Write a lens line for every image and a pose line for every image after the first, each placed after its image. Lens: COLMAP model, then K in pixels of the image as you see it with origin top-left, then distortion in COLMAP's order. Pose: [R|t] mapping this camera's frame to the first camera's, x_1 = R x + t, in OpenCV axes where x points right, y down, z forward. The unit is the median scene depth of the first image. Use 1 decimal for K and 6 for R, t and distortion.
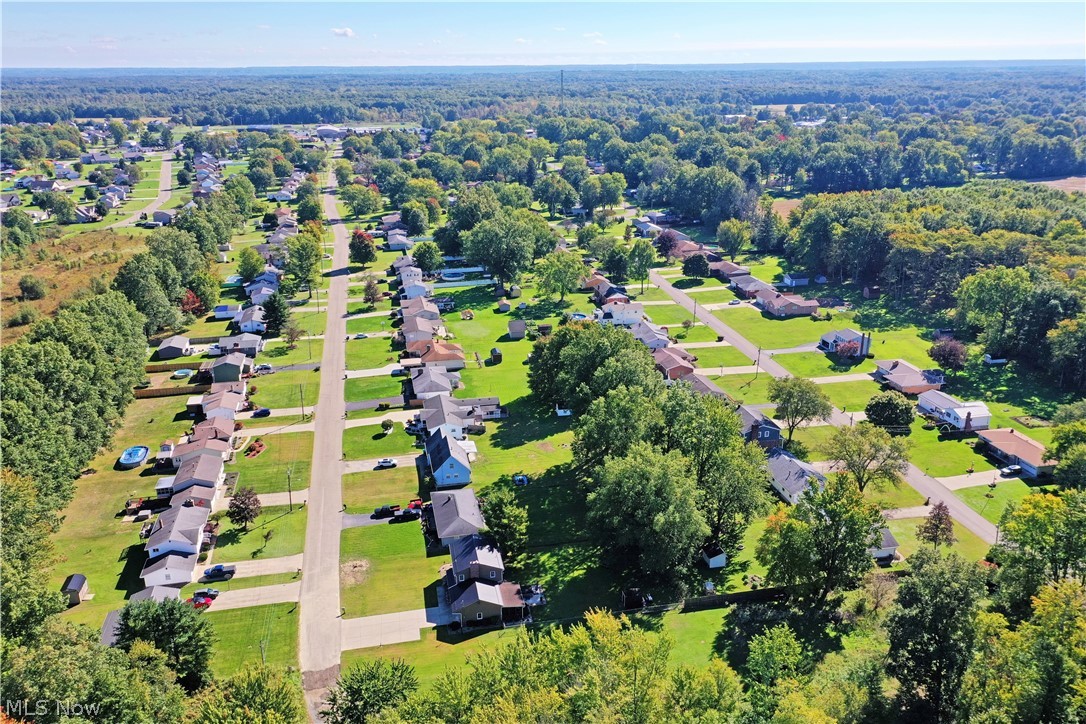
lens RADIAL K [[862.3, 0, 542.1], [0, 862.3, 363.9], [0, 0, 1]] dist [0.023120, 0.000924]
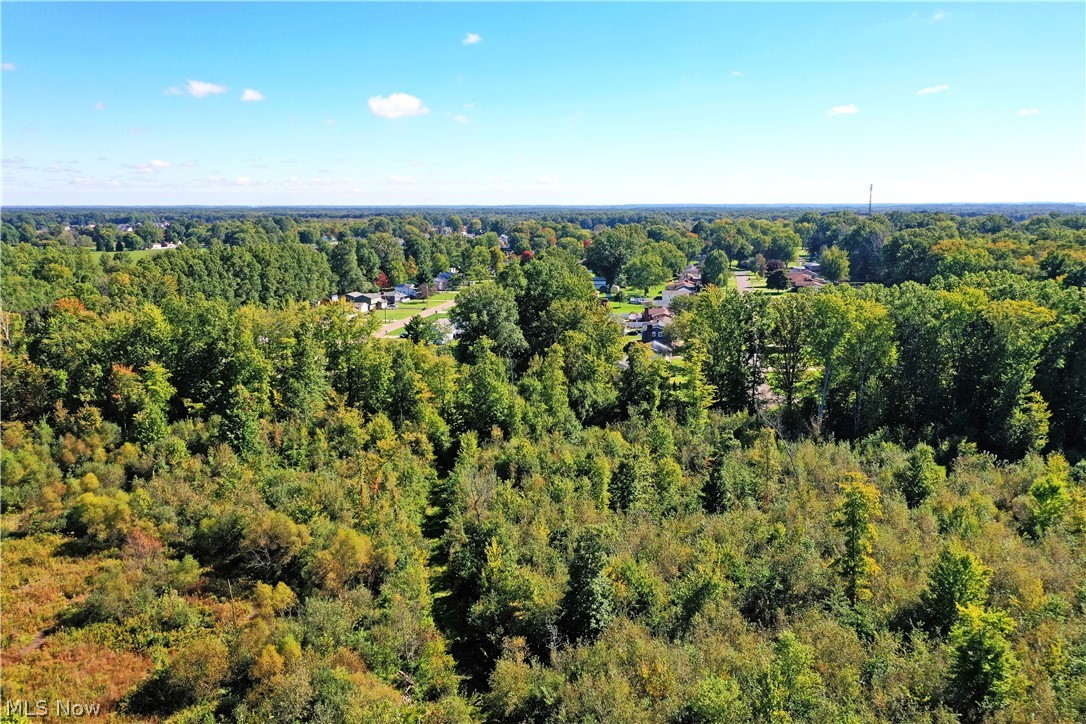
lens RADIAL K [[862.3, 0, 541.6], [0, 862.3, 366.8], [0, 0, 1]] dist [0.023120, 0.000924]
pose [[0.916081, 0.079918, -0.392949, 0.382296], [-0.136953, 0.983370, -0.119280, 0.193486], [0.376882, 0.163086, 0.911791, -0.151752]]
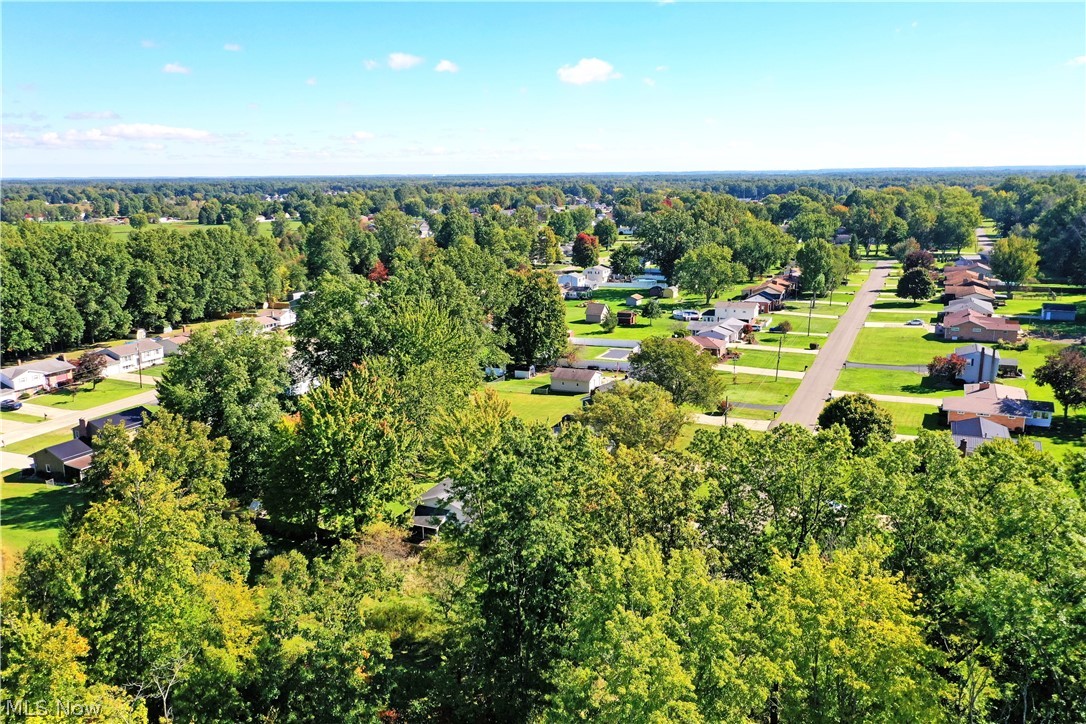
lens RADIAL K [[862.3, 0, 546.0], [0, 862.3, 367.5], [0, 0, 1]] dist [0.023120, 0.000924]
pose [[0.813543, 0.127937, -0.567256, 0.386167], [-0.188316, 0.980893, -0.048852, 0.059125], [0.550168, 0.146567, 0.822091, 0.234596]]
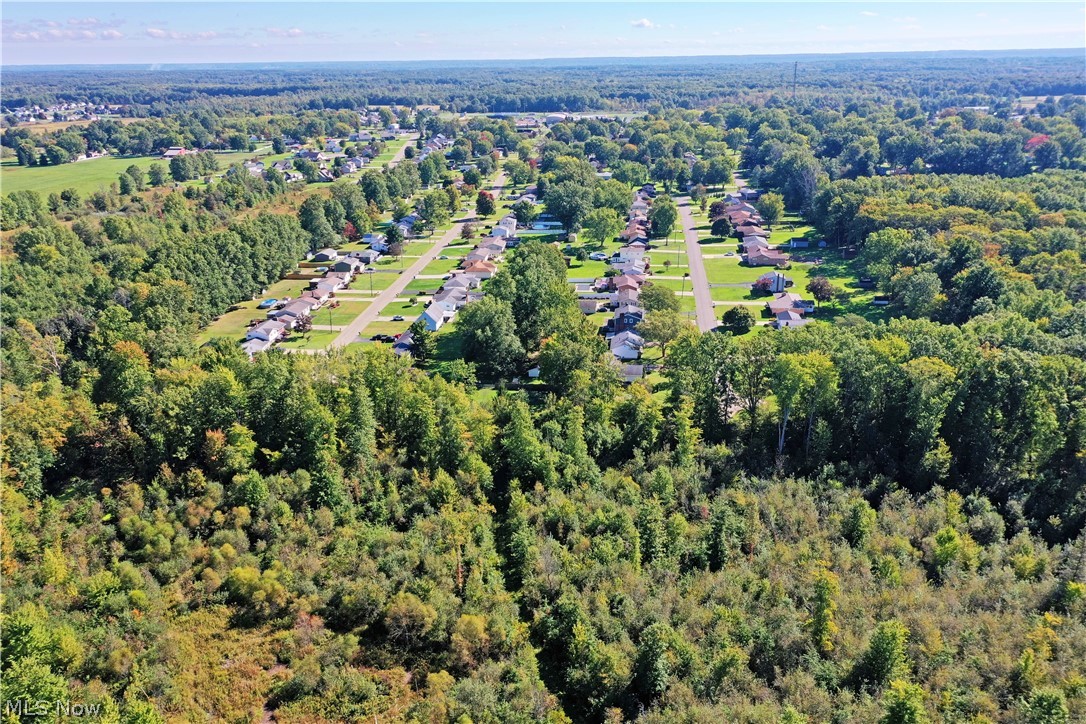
lens RADIAL K [[862.3, 0, 542.3], [0, 862.3, 363.7], [0, 0, 1]] dist [0.023120, 0.000924]
pose [[0.949615, 0.099601, -0.297171, 0.353191], [-0.096453, 0.995017, 0.025277, 0.082911], [0.298208, 0.004660, 0.954490, -0.291661]]
